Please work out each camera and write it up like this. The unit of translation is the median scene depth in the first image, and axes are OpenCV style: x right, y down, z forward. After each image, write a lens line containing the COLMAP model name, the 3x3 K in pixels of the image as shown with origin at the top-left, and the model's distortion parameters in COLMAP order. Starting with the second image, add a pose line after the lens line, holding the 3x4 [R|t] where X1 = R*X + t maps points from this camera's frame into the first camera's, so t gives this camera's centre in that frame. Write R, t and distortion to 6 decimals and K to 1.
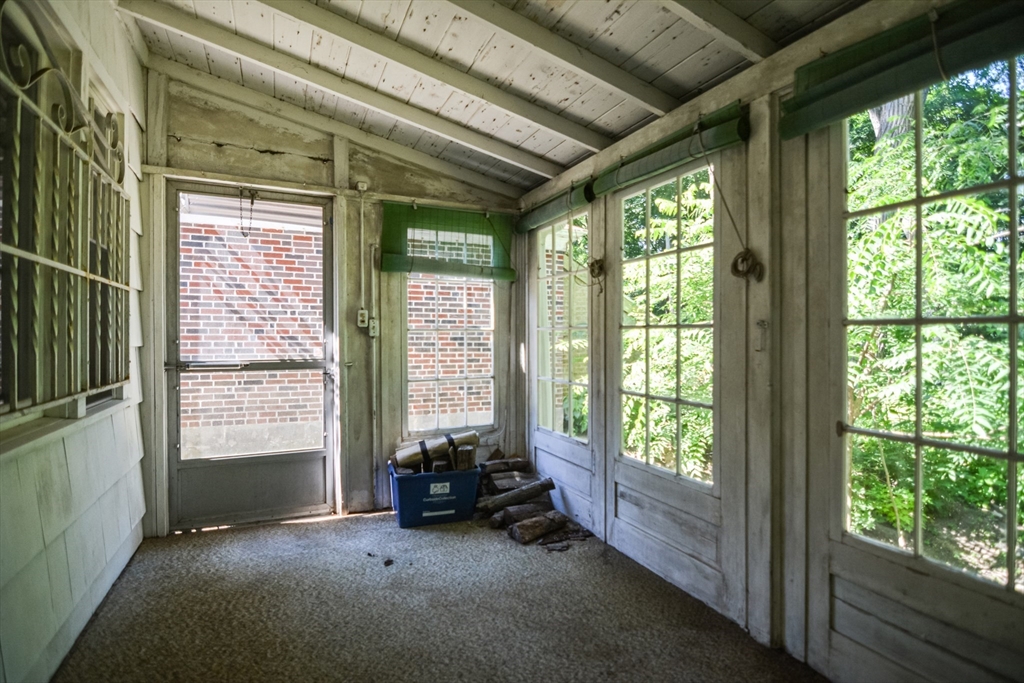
lens RADIAL K [[494.3, 0, 503.0], [0, 494.3, 339.0], [0, 0, 1]] dist [-0.010841, -0.000469]
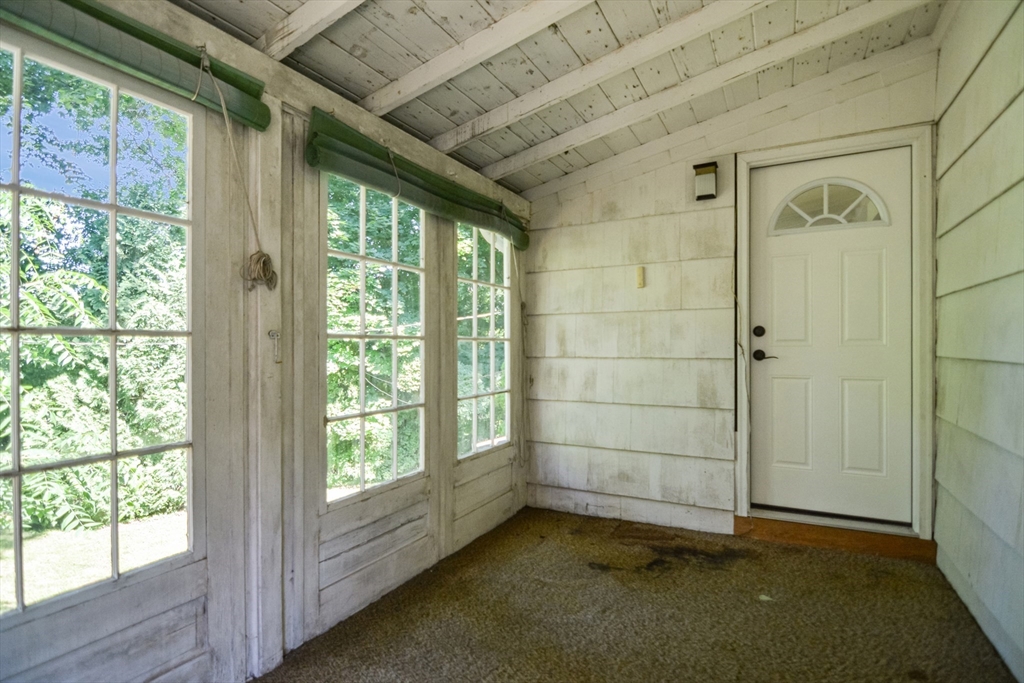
lens RADIAL K [[494.3, 0, 503.0], [0, 494.3, 339.0], [0, 0, 1]] dist [-0.010841, -0.000469]
pose [[-0.584208, 0.003291, 0.811597, -0.556980], [-0.003993, 0.999968, -0.006929, -0.017023], [-0.811594, -0.007289, -0.584177, 1.313576]]
